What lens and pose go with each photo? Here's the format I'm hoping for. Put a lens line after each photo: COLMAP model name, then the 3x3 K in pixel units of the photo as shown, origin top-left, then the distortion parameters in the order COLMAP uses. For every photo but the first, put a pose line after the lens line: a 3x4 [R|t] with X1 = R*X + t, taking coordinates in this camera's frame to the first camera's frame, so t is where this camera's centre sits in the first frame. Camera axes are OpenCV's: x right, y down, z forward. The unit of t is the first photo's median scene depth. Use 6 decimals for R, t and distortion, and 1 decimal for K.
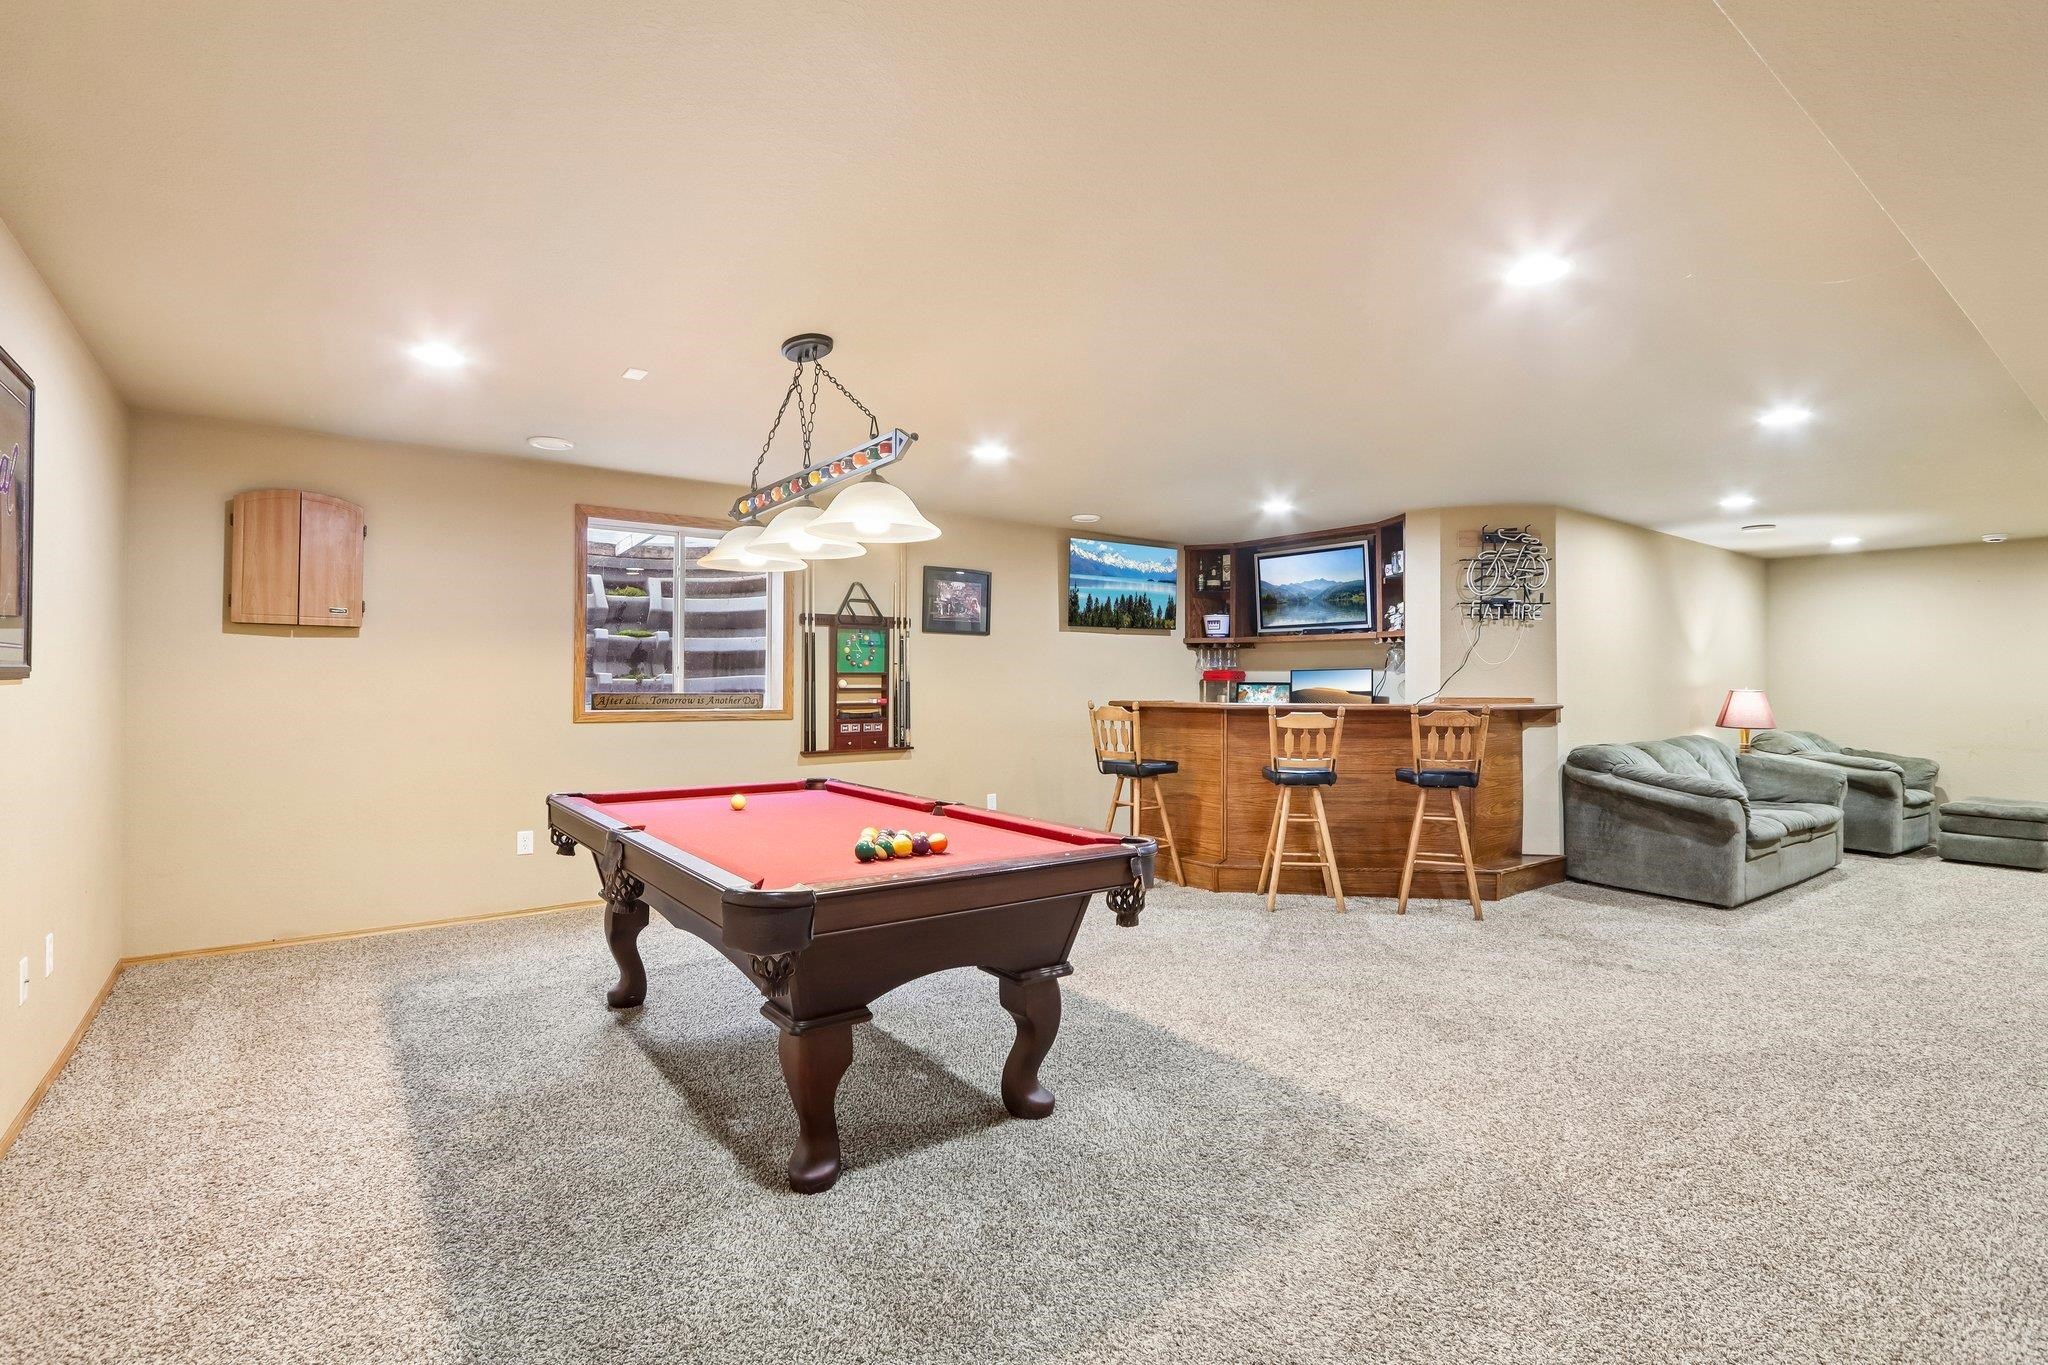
lens RADIAL K [[959.4, 0, 1011.2], [0, 959.4, 673.0], [0, 0, 1]] dist [-0.015653, -0.000689]
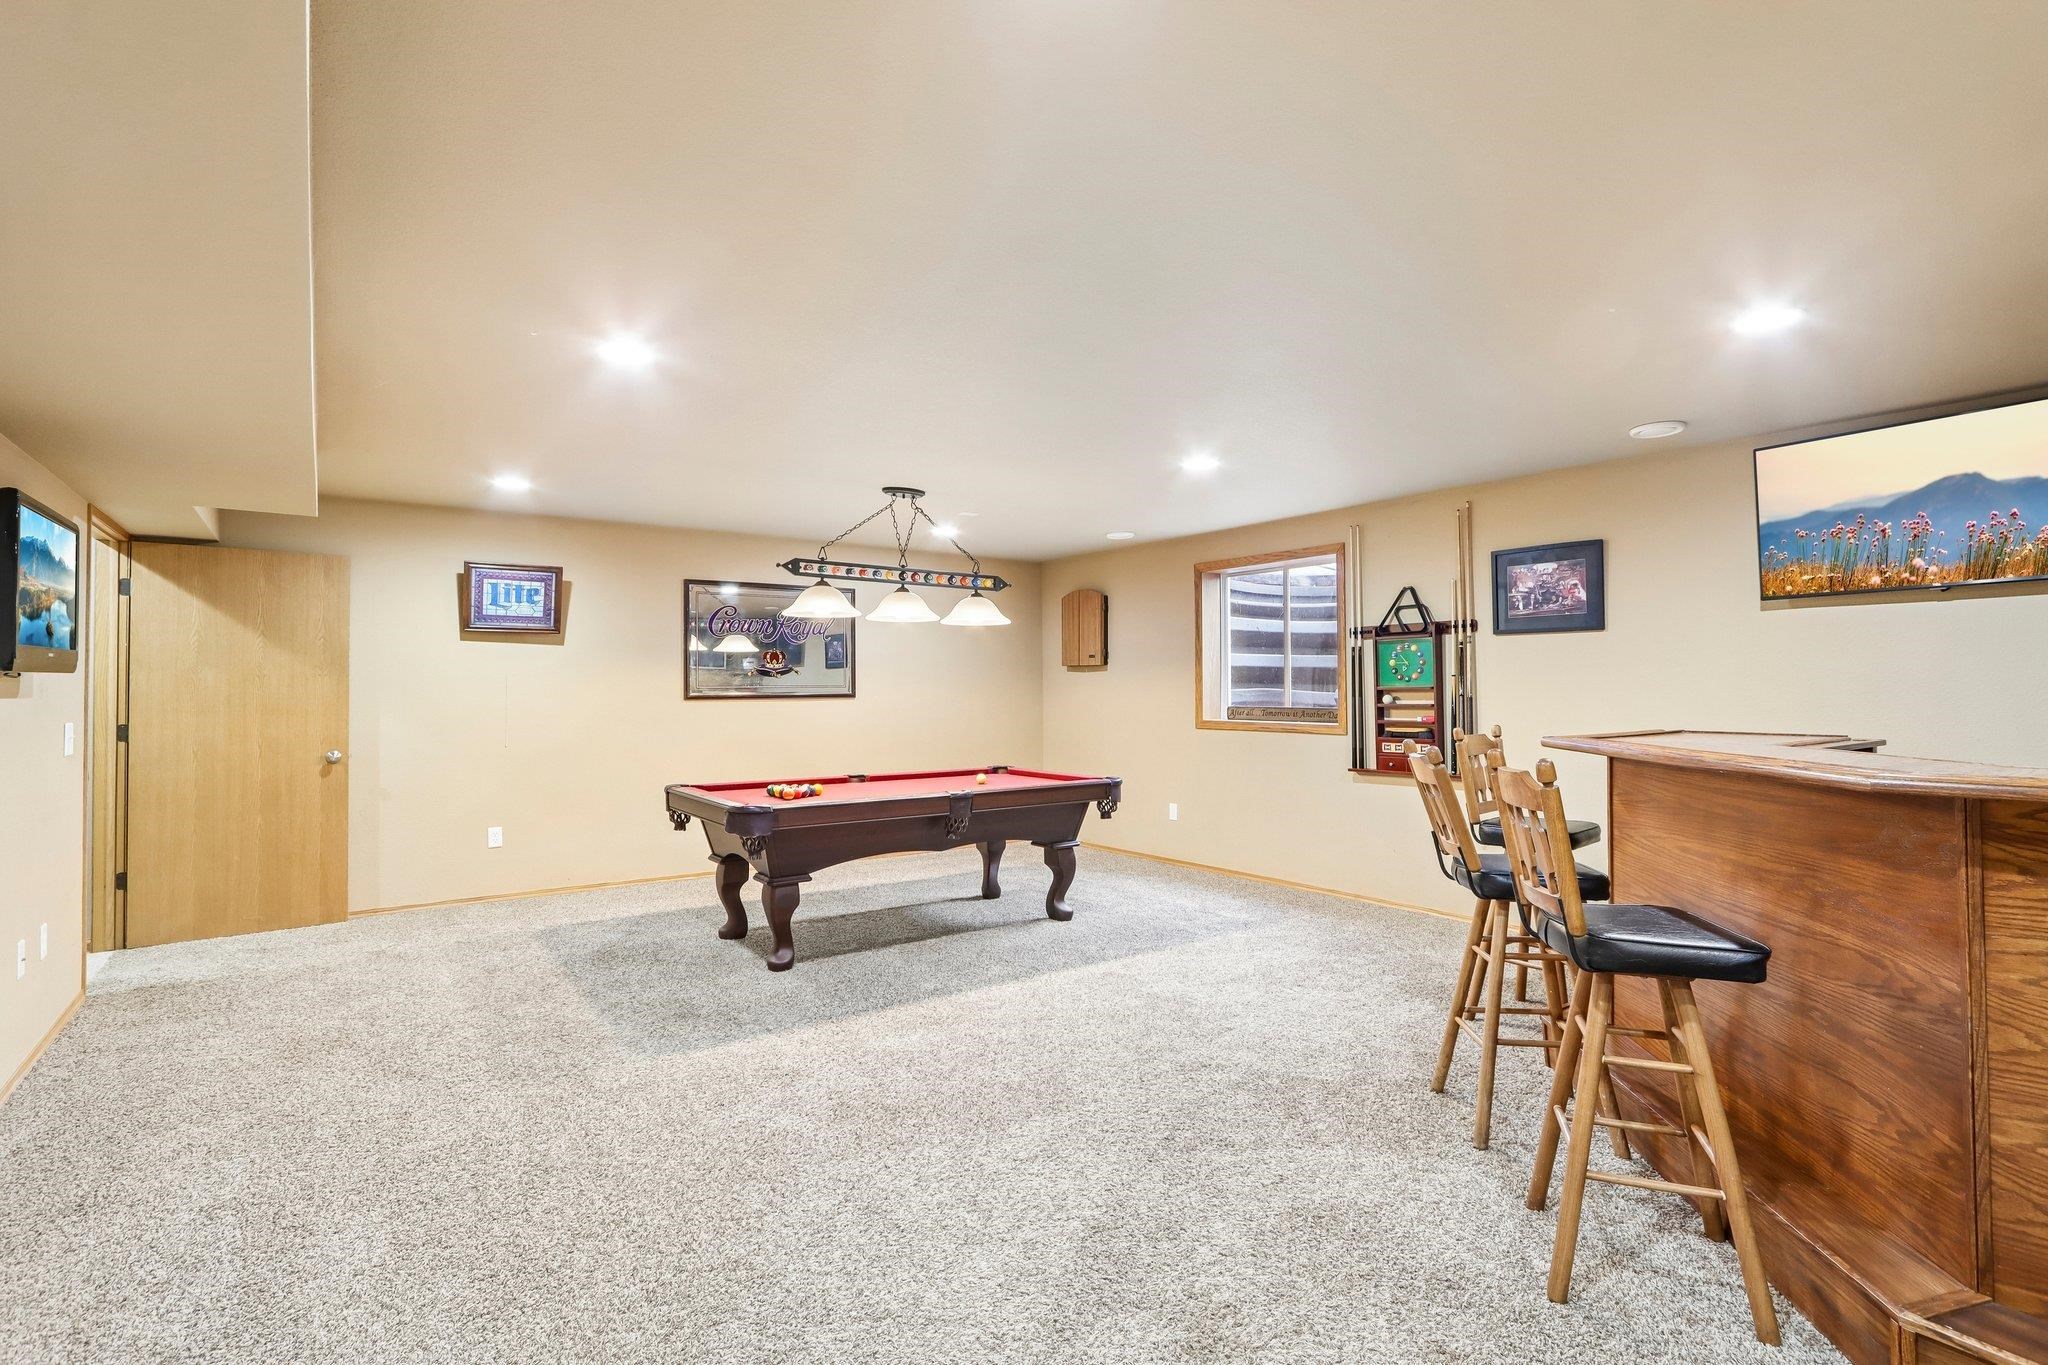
lens RADIAL K [[959.4, 0, 1016.7], [0, 959.4, 683.2], [0, 0, 1]] dist [-0.015653, -0.000689]
pose [[-0.004915, -0.010274, -0.999935, 0.734987], [0.015559, 0.999825, -0.010349, -0.000441], [0.999867, -0.015609, -0.004755, 0.633891]]
